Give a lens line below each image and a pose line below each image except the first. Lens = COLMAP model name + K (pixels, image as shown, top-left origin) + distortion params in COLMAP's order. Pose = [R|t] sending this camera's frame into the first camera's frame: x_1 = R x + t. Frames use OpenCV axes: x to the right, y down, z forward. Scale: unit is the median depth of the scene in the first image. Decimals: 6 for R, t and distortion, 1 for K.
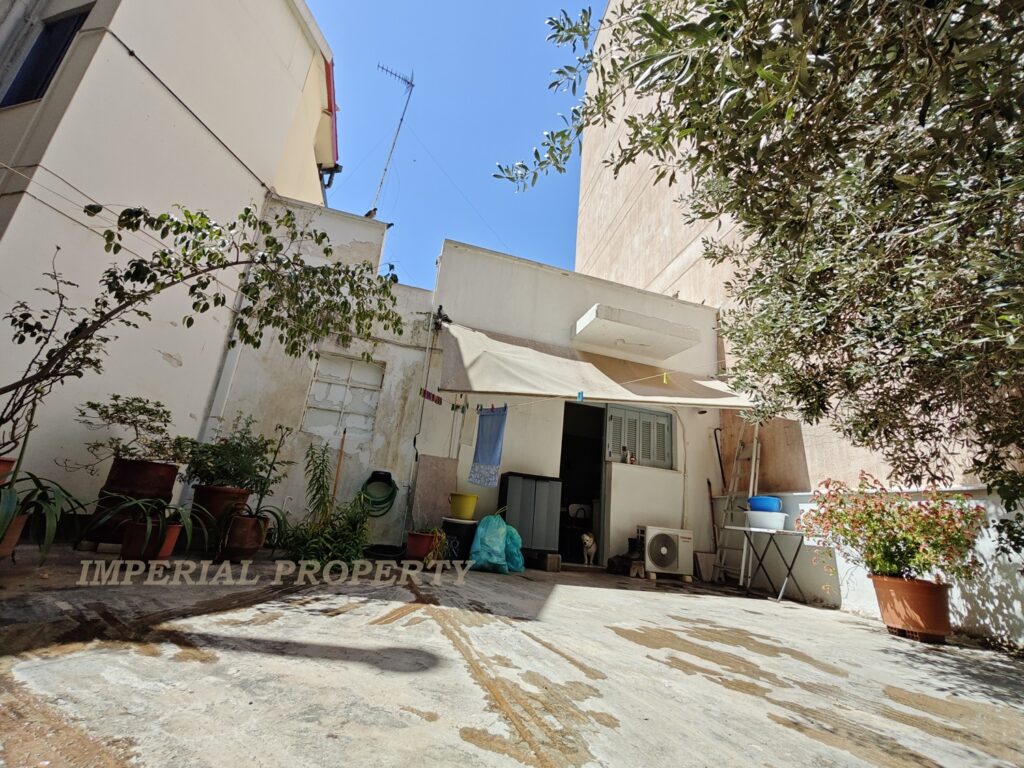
lens RADIAL K [[443.2, 0, 512.6], [0, 443.2, 384.0], [0, 0, 1]] dist [0.001336, 0.000213]
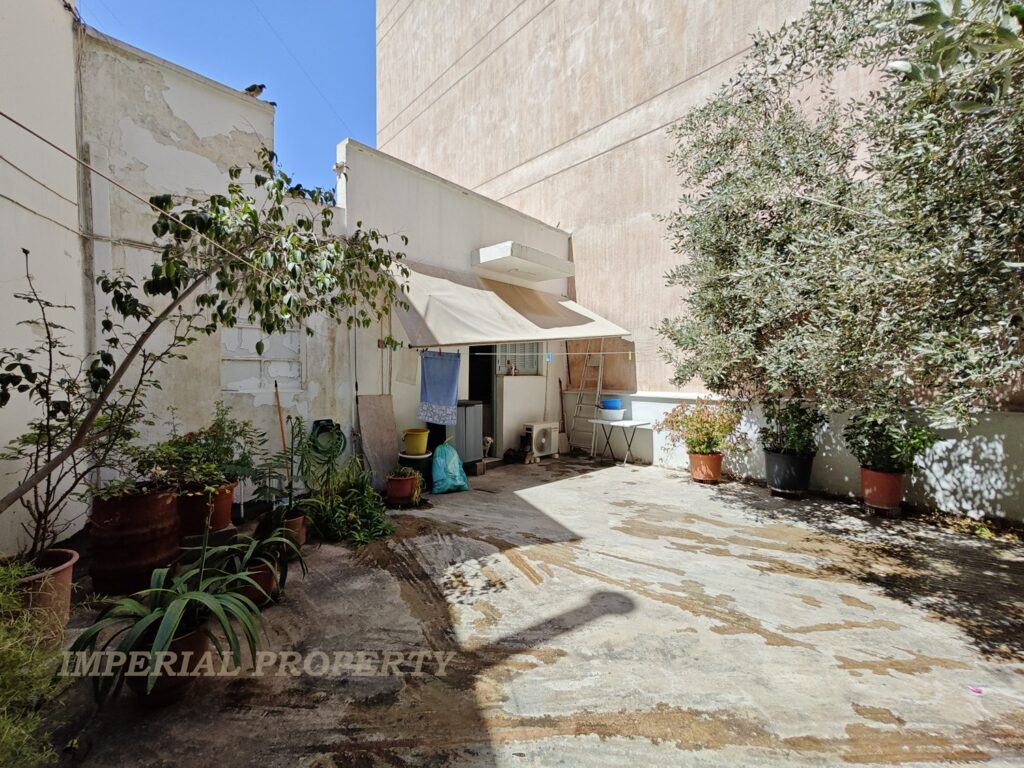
lens RADIAL K [[443.2, 0, 514.1], [0, 443.2, 385.2], [0, 0, 1]] dist [0.001336, 0.000213]
pose [[0.848189, -0.104587, 0.519265, -0.426937], [-0.078690, 0.944556, 0.318781, -0.209292], [-0.523815, -0.311247, 0.792933, 0.039984]]
